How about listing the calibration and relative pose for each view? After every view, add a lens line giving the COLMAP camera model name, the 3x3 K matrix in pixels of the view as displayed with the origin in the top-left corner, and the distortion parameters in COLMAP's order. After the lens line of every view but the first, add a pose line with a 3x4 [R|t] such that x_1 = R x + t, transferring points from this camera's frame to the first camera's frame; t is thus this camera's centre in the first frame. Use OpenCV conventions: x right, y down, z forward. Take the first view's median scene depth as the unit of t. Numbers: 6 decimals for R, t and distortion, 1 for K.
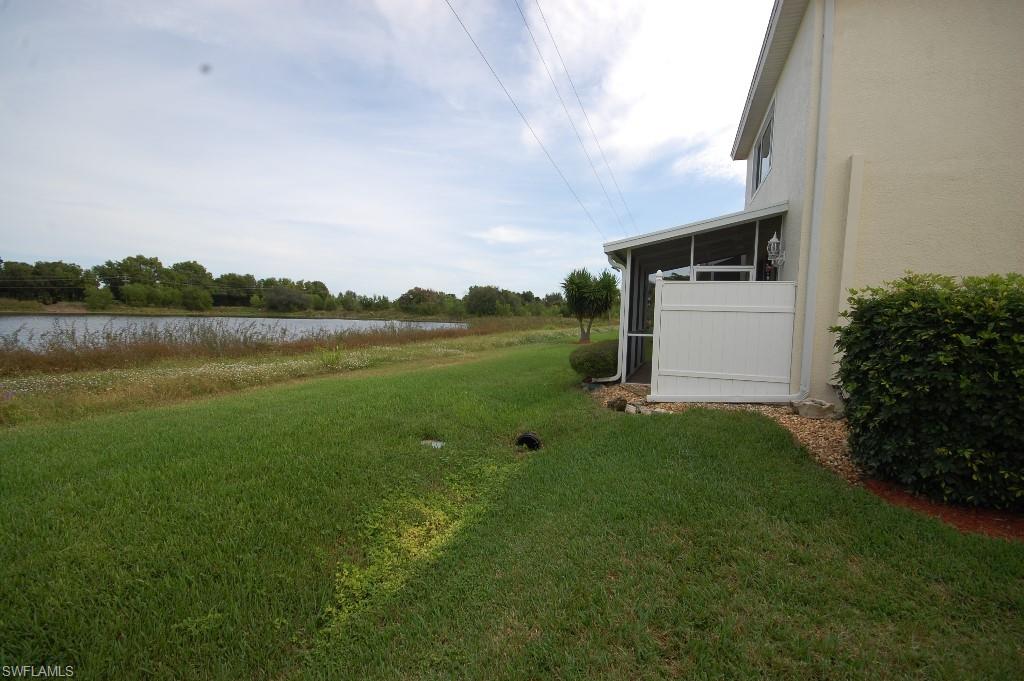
lens RADIAL K [[440.4, 0, 501.8], [0, 440.4, 343.5], [0, 0, 1]] dist [-0.008283, -0.006160]
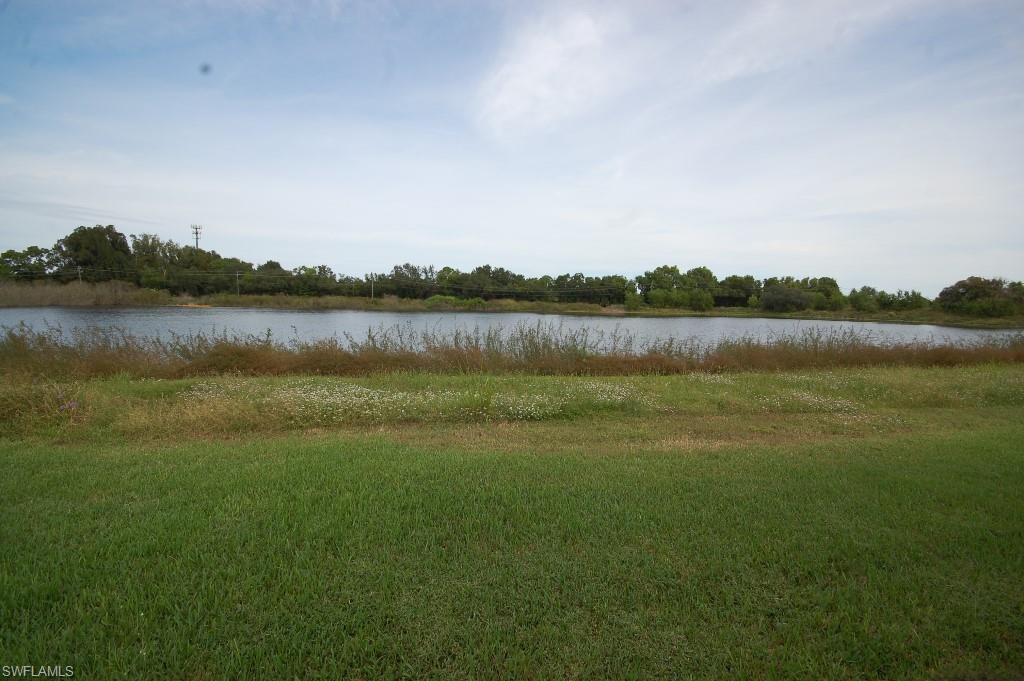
lens RADIAL K [[440.4, 0, 536.6], [0, 440.4, 343.1], [0, 0, 1]] dist [-0.008283, -0.006160]
pose [[0.549167, 0.056690, -0.833788, 0.012043], [-0.058830, 0.997844, 0.029097, -0.011413], [0.833639, 0.033072, 0.551318, 0.198891]]
